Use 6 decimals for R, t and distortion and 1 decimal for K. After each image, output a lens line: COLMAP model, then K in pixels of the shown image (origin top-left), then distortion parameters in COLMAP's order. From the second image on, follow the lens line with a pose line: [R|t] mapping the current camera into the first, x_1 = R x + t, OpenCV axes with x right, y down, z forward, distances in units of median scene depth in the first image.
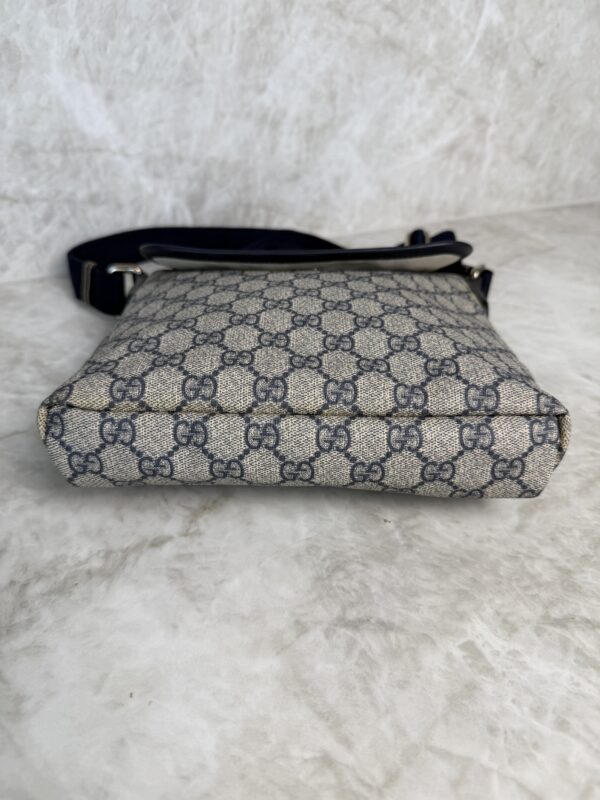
lens RADIAL K [[589.2, 0, 296.9], [0, 589.2, 398.7], [0, 0, 1]] dist [-0.042957, 0.010172]
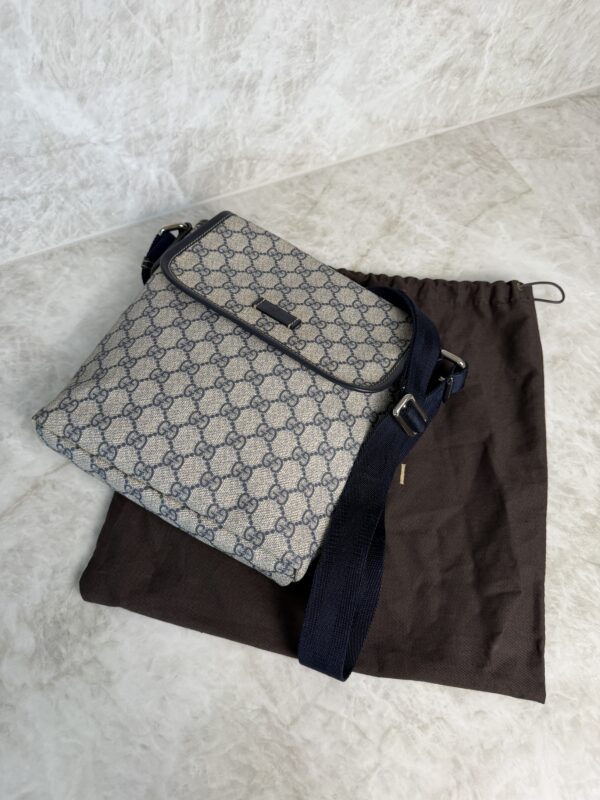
lens RADIAL K [[578.9, 0, 296.8], [0, 578.9, 398.6], [0, 0, 1]] dist [-0.013961, -0.006695]
pose [[0.999228, 0.013778, -0.036797, 0.087702], [0.005395, 0.879523, 0.475826, -0.505644], [0.038920, -0.475657, 0.878769, -0.099388]]
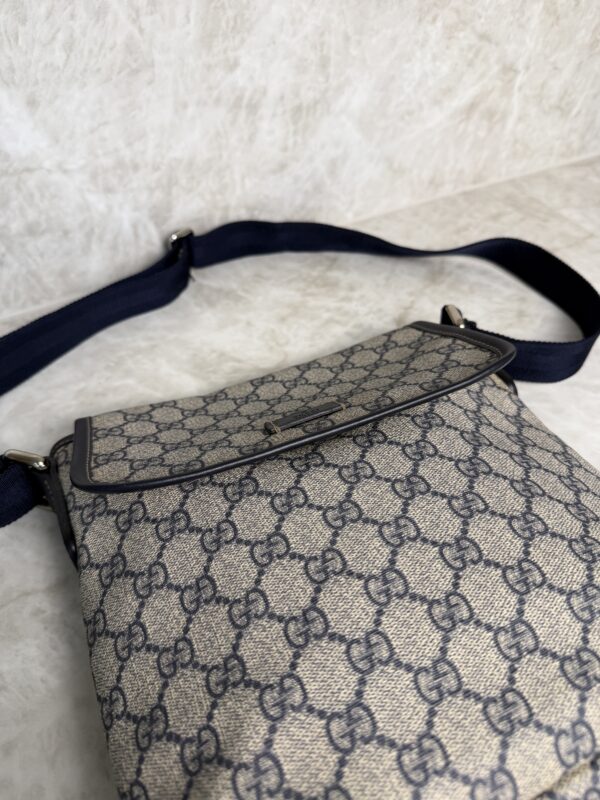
lens RADIAL K [[588.3, 0, 300.1], [0, 588.3, 396.9], [0, 0, 1]] dist [-0.042162, 0.010663]
pose [[0.998427, -0.054362, 0.013716, -0.006144], [0.050542, 0.978605, 0.199445, -0.262123], [-0.024265, -0.198438, 0.979813, 0.170183]]
